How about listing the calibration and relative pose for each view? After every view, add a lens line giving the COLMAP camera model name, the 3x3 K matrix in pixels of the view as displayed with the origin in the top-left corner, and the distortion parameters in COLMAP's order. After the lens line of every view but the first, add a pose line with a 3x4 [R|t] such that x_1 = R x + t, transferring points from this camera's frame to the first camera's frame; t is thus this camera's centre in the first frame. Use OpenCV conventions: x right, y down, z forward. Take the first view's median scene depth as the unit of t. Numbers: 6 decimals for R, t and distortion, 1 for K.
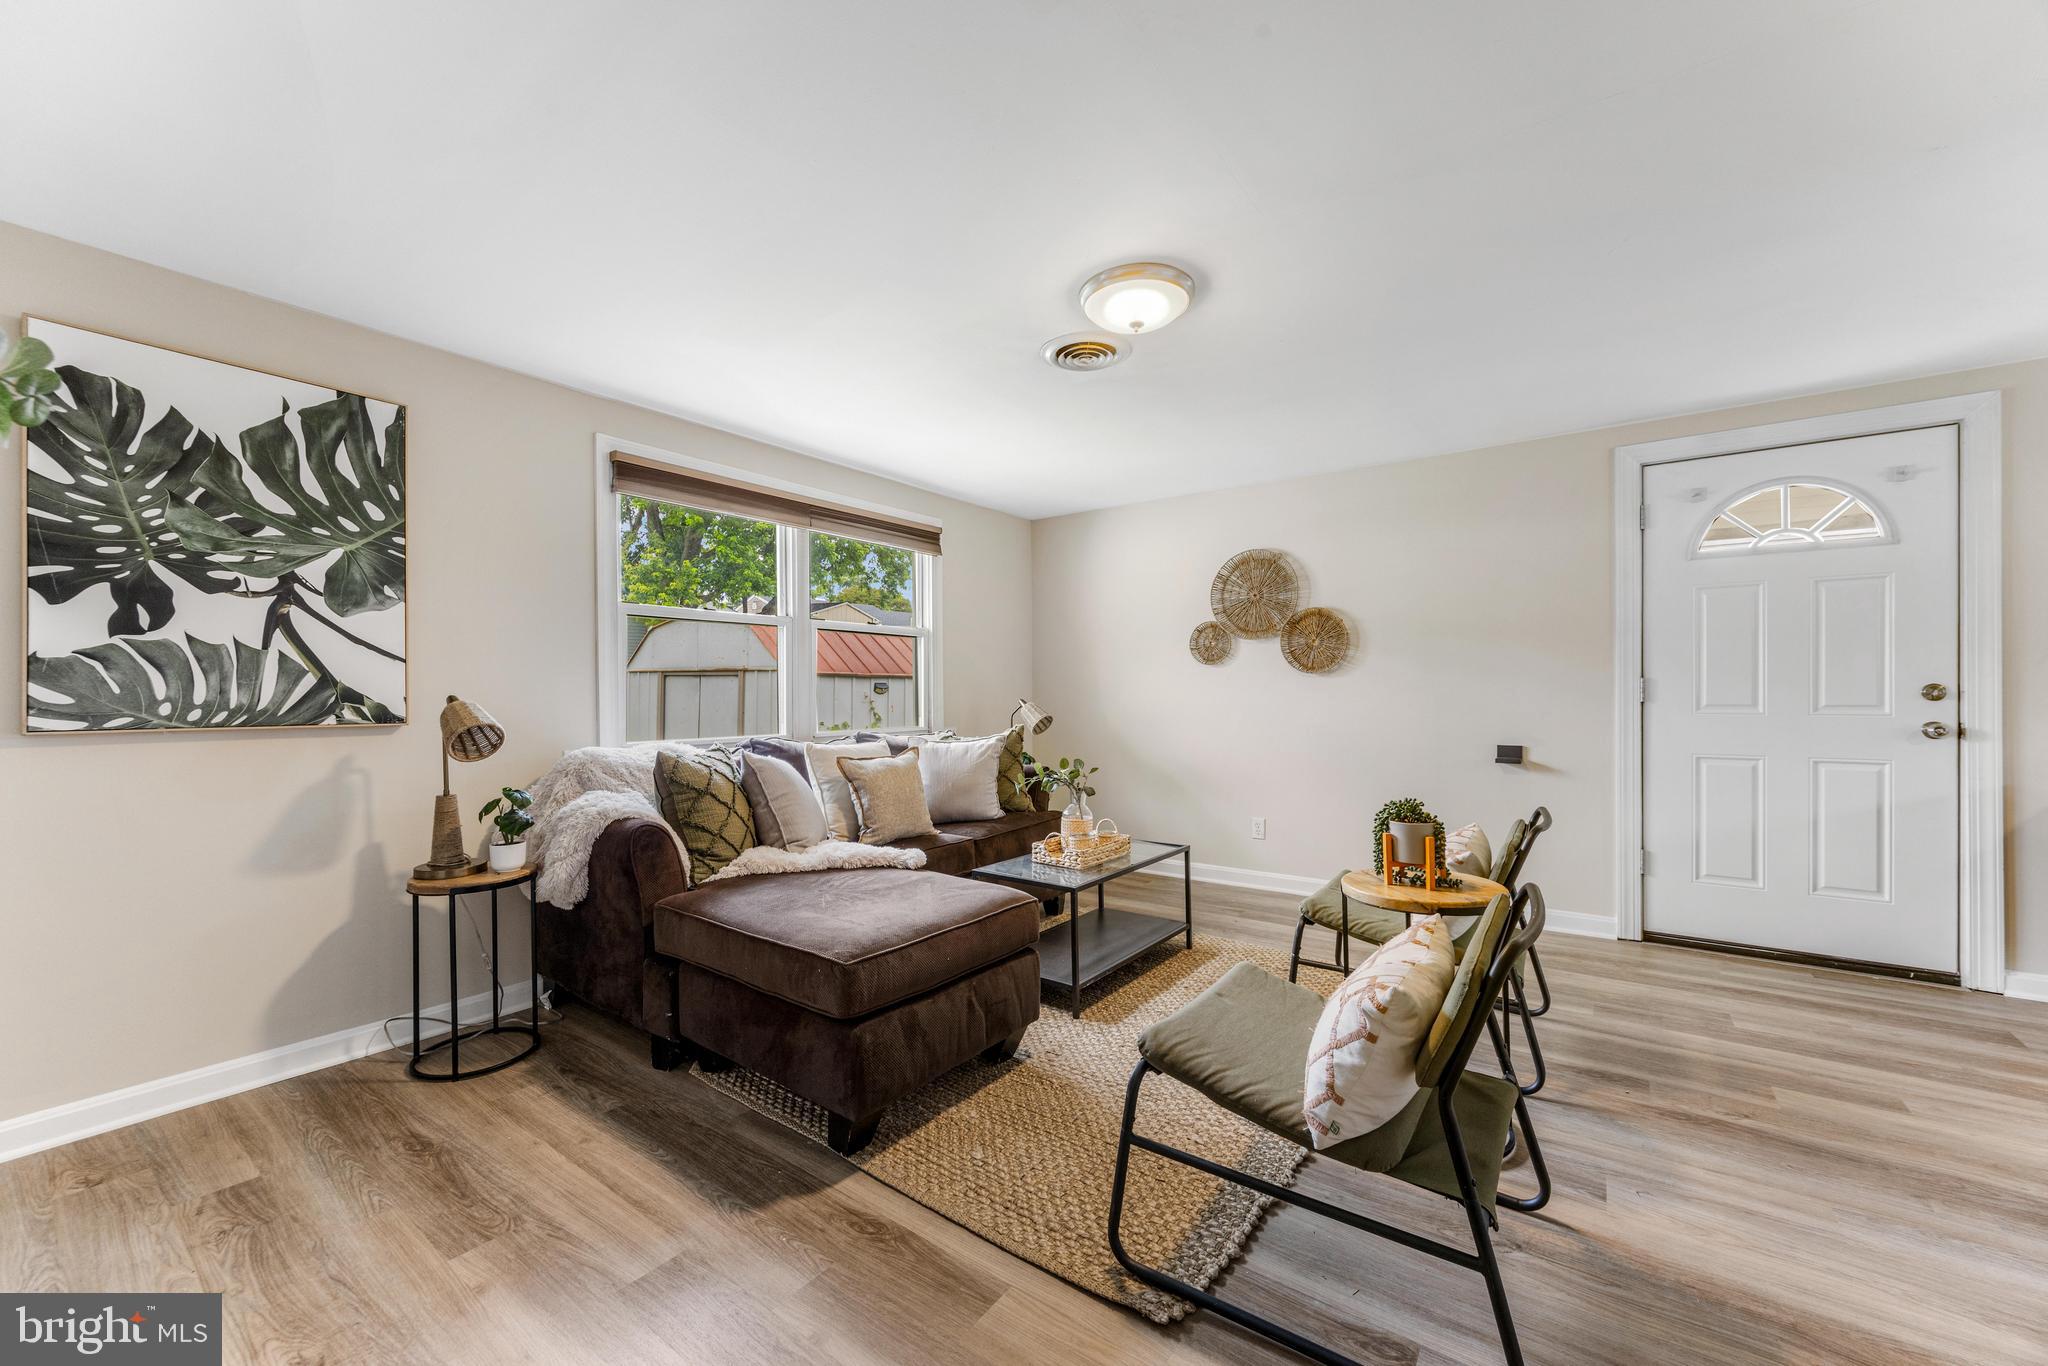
lens RADIAL K [[798.3, 0, 1019.3], [0, 798.3, 686.8], [0, 0, 1]] dist [-0.000492, 0.000210]
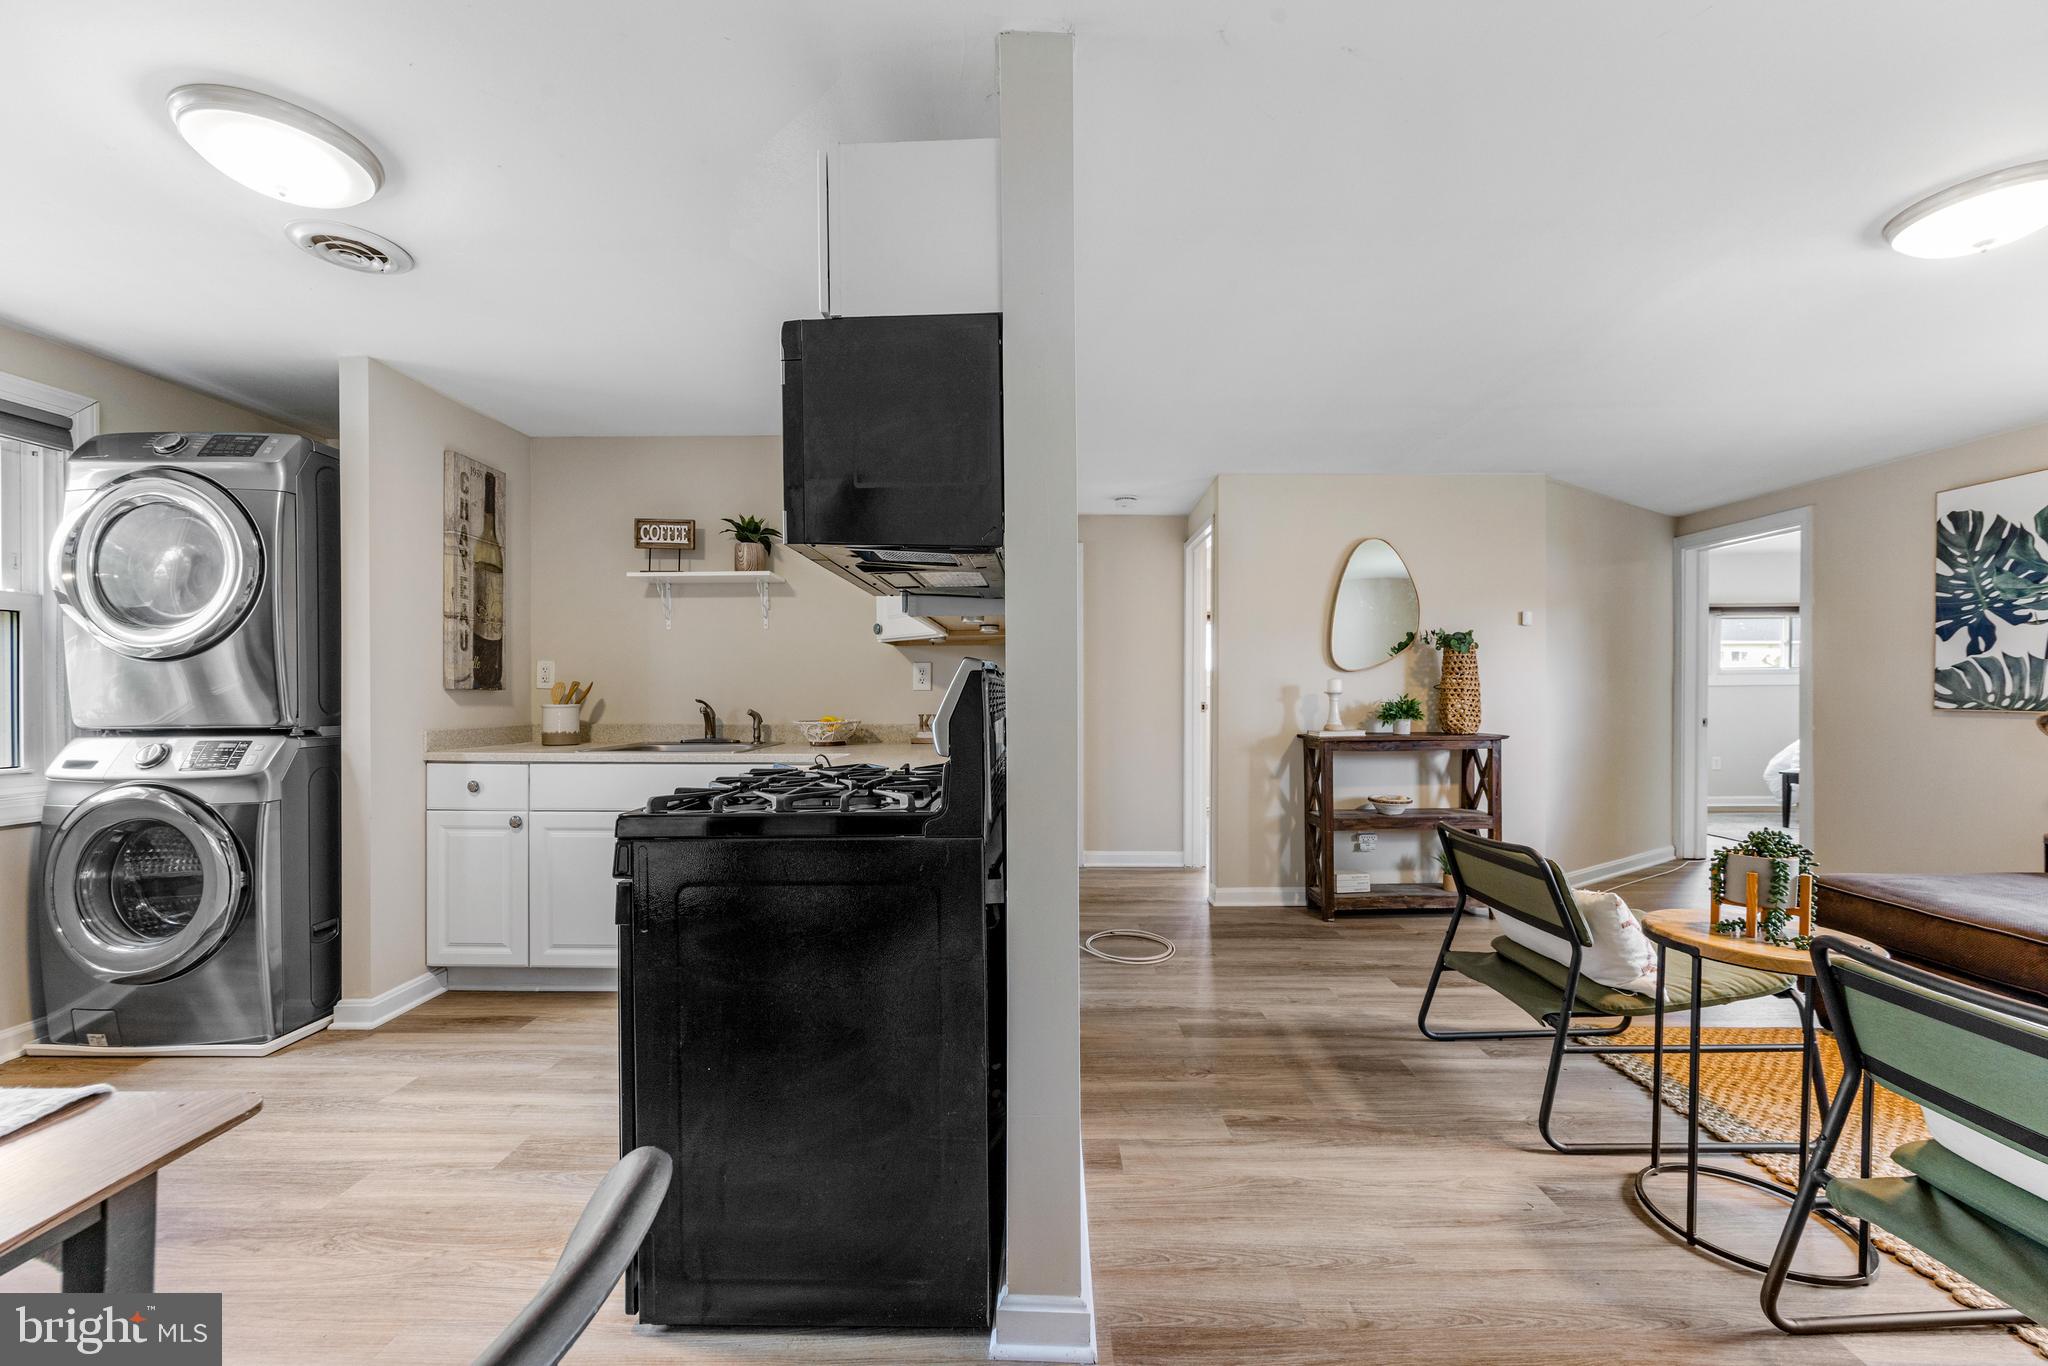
lens RADIAL K [[806.4, 0, 1006.8], [0, 806.4, 682.7], [0, 0, 1]] dist [0.001634, 0.000020]
pose [[-0.826363, 0.003480, -0.563127, 1.428369], [0.009535, 0.999924, -0.007813, -0.009679], [0.563057, -0.011826, -0.826333, 1.117950]]
